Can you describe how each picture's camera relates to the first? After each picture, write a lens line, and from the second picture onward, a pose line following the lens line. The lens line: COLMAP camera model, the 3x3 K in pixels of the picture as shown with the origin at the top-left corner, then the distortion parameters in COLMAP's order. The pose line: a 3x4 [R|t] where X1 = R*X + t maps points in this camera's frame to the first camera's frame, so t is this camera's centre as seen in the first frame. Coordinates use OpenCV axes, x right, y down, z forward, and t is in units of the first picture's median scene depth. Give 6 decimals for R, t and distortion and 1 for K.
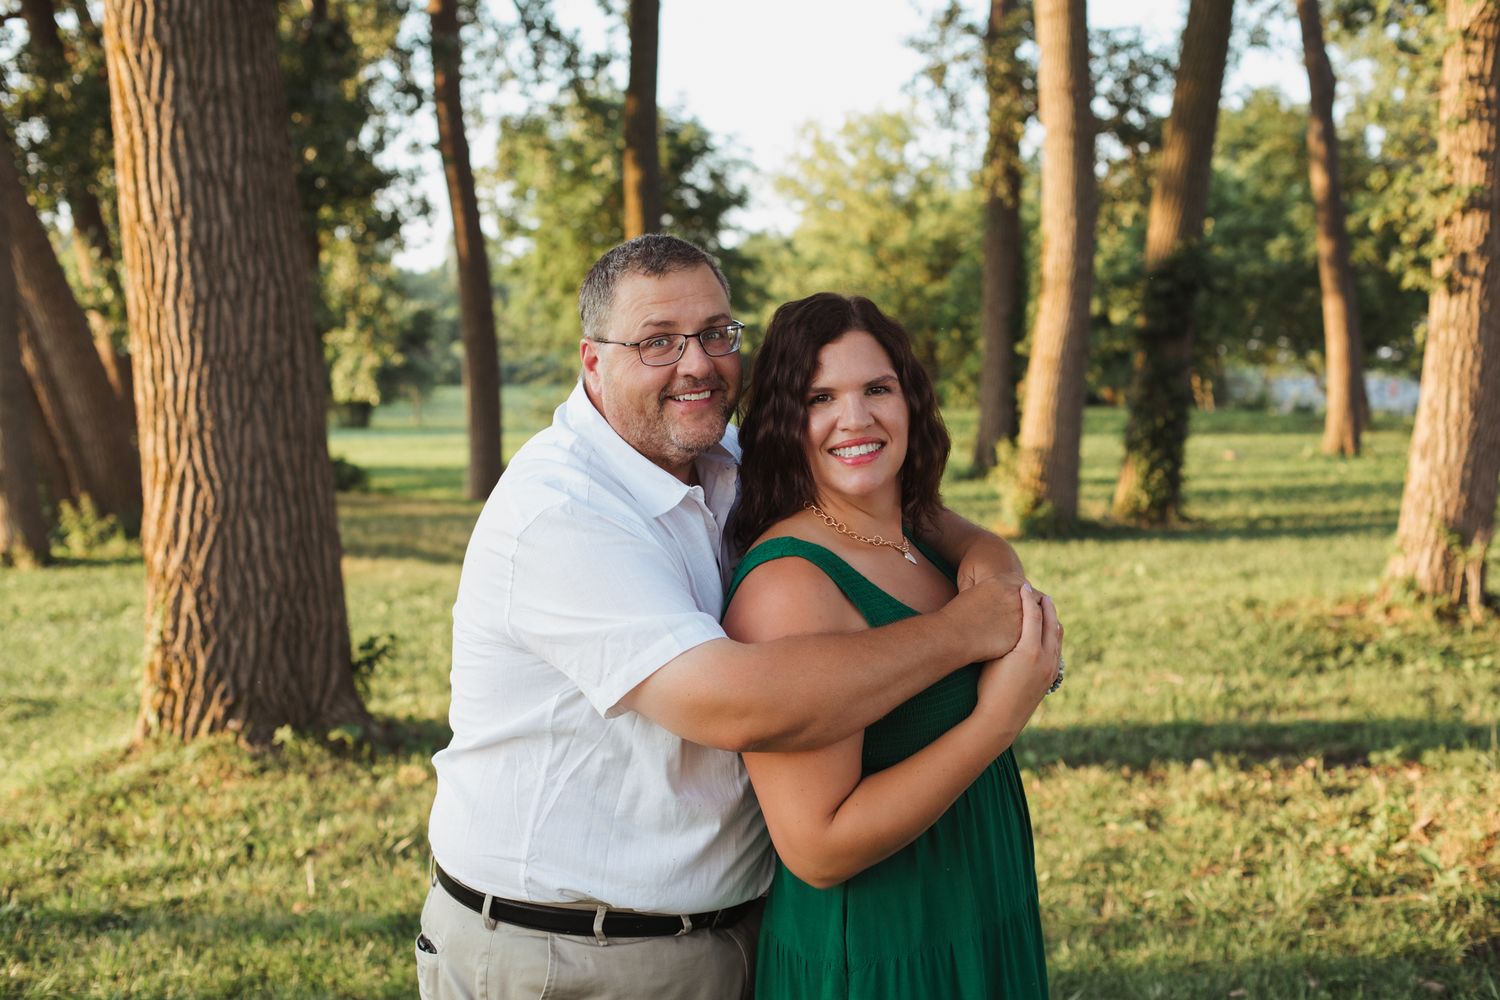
lens RADIAL K [[2265.0, 0, 785.1], [0, 2265.0, 499.5], [0, 0, 1]] dist [-0.135419, 0.090751]
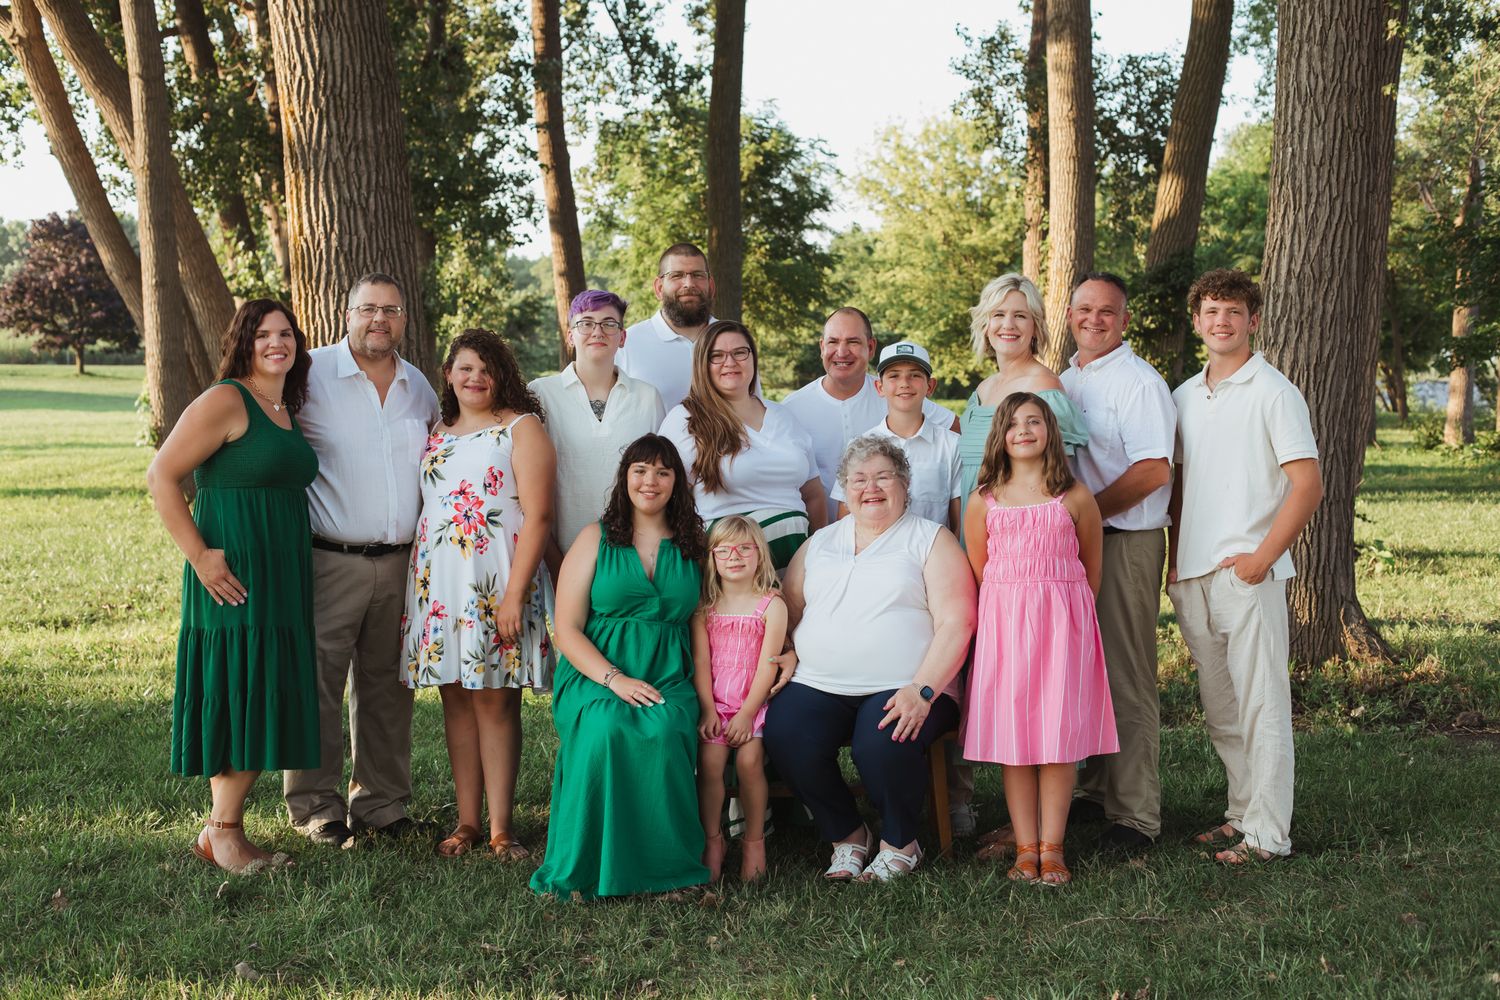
lens RADIAL K [[2224.2, 0, 742.0], [0, 2224.2, 486.2], [0, 0, 1]] dist [-0.148595, 0.160389]
pose [[0.997660, 0.021664, -0.064852, 0.033263], [-0.021739, 0.999764, -0.000450, 0.011760], [0.064827, 0.001859, 0.997895, -0.149703]]
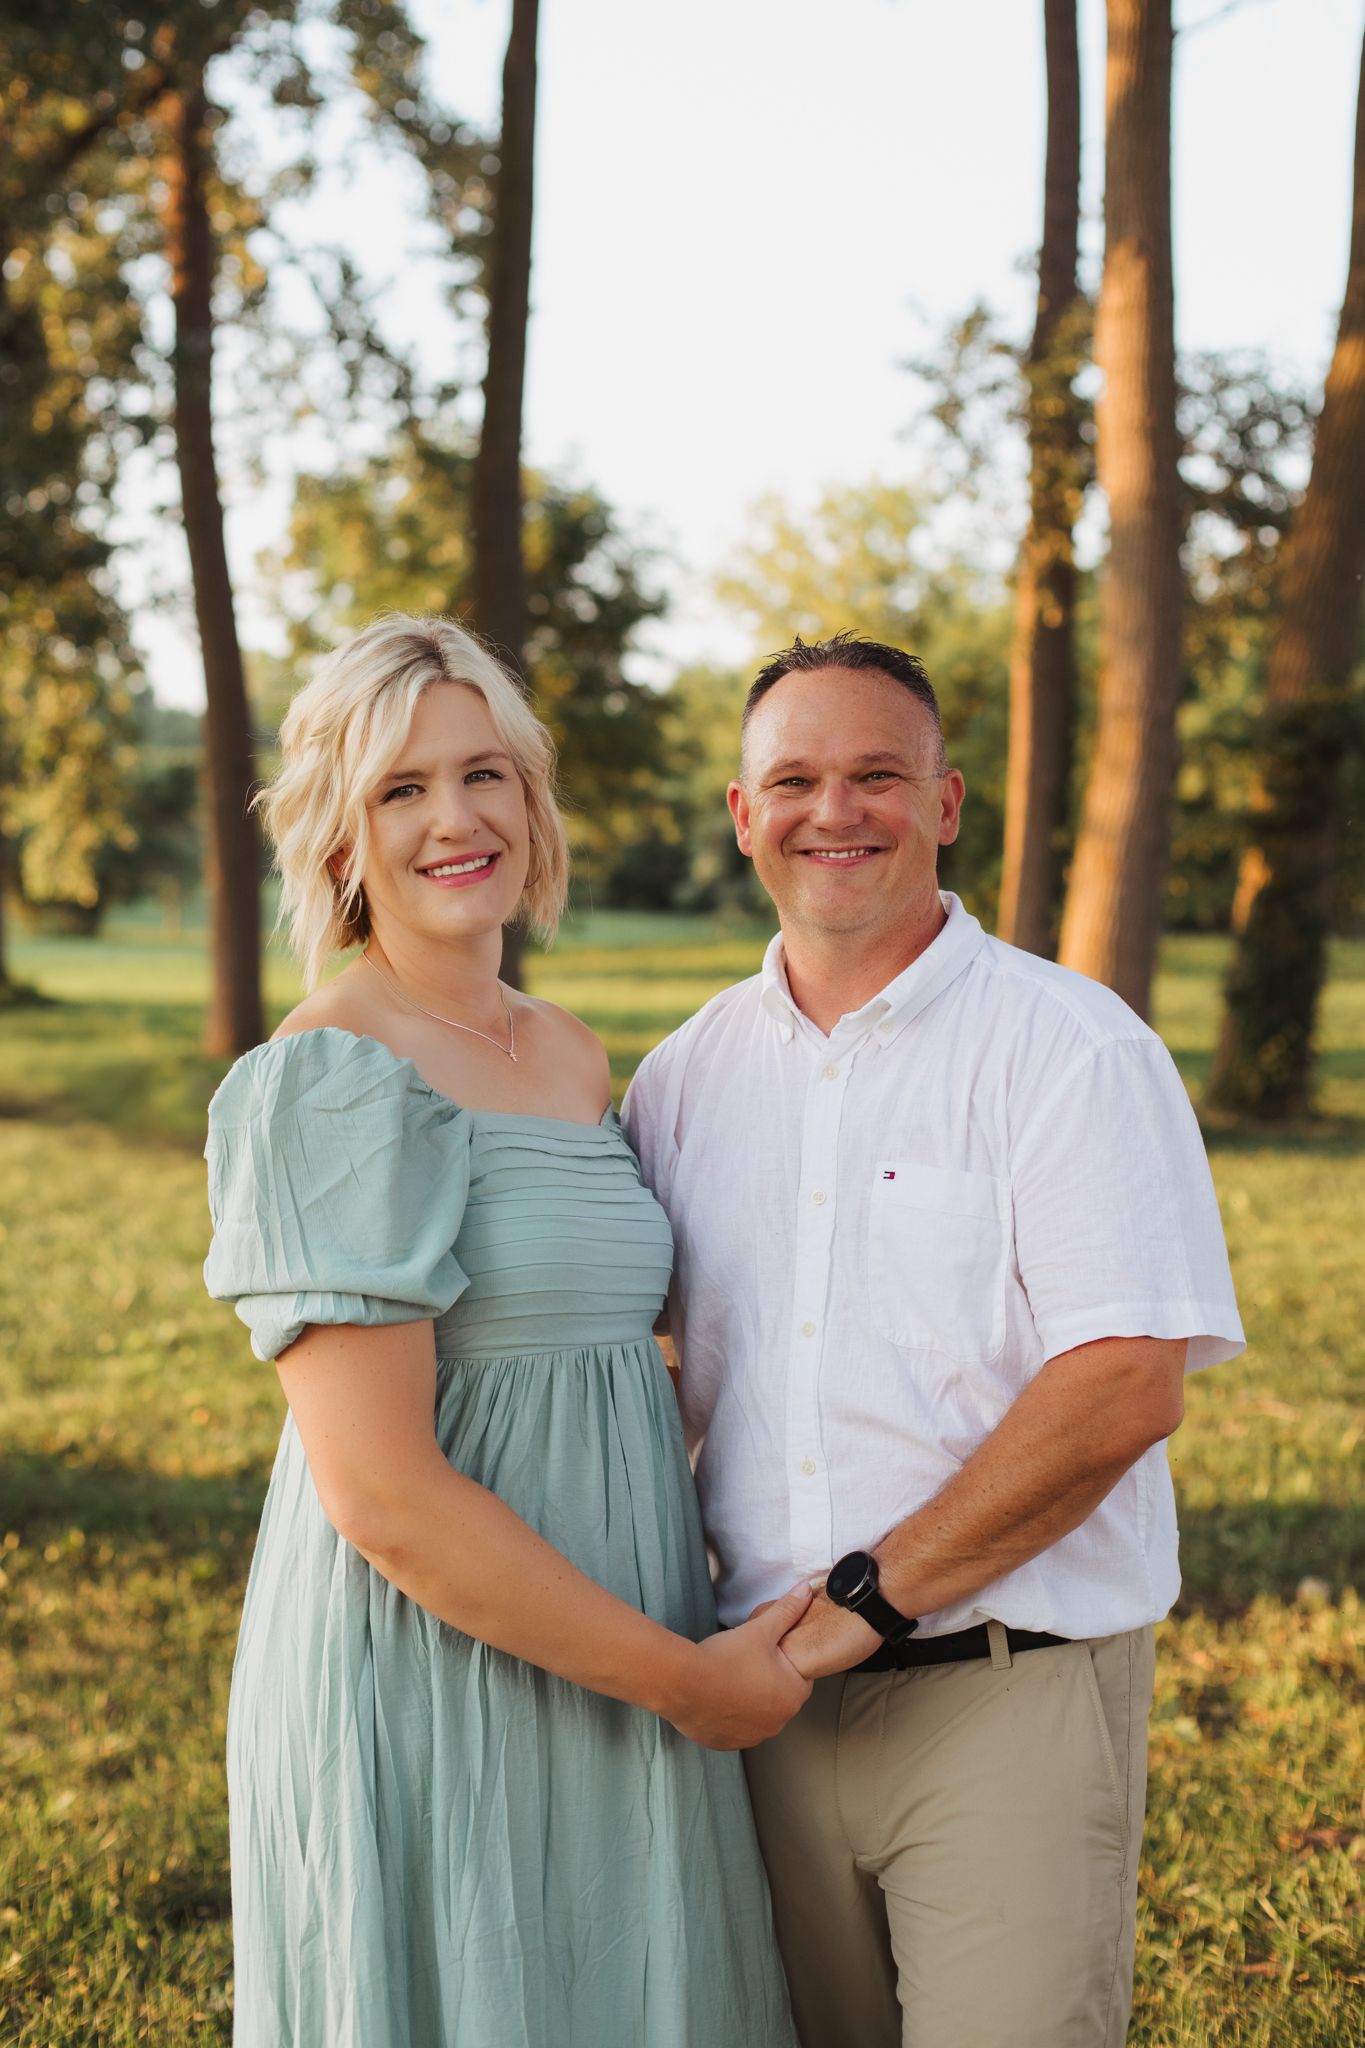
lens RADIAL K [[3345.2, 0, 677.9], [0, 3345.2, 908.5], [0, 0, 1]] dist [-0.138934, 0.048094]
pose [[0.999497, 0.025336, -0.019080, 0.016083], [-0.026177, 0.998637, -0.045165, -0.003061], [0.017910, 0.045641, 0.998797, 0.071638]]
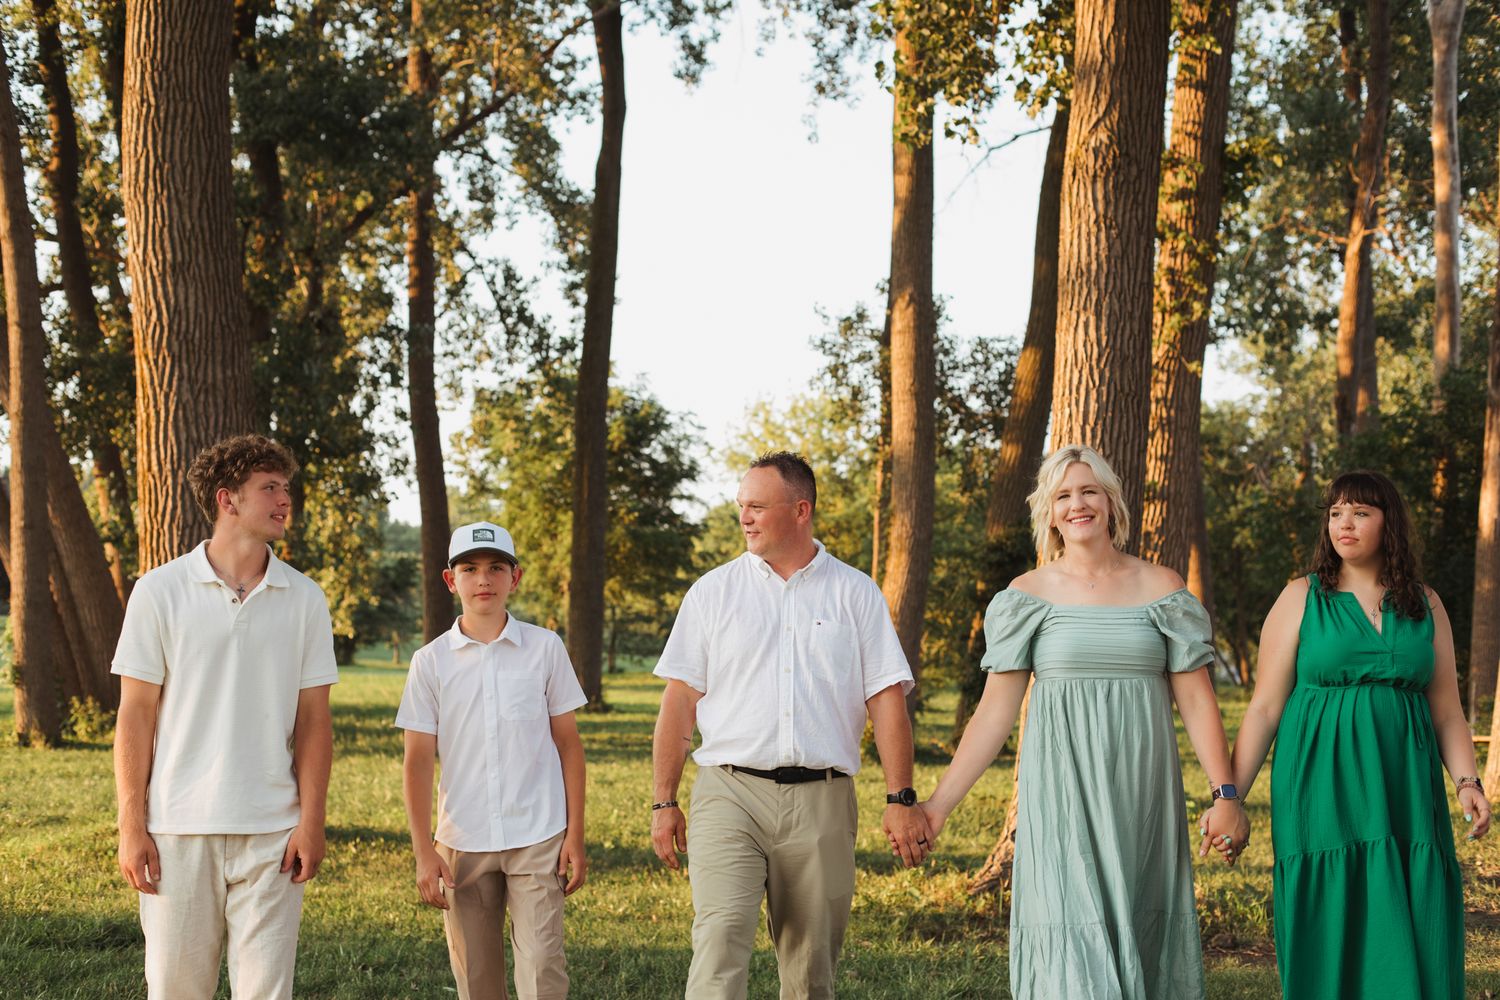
lens RADIAL K [[2183.5, 0, 758.6], [0, 2183.5, 501.2], [0, 0, 1]] dist [-0.137579, 0.138857]
pose [[0.999203, 0.039532, -0.005608, 0.049721], [-0.039918, 0.992141, -0.118589, 0.019940], [0.000876, 0.118718, 0.992928, -0.169084]]
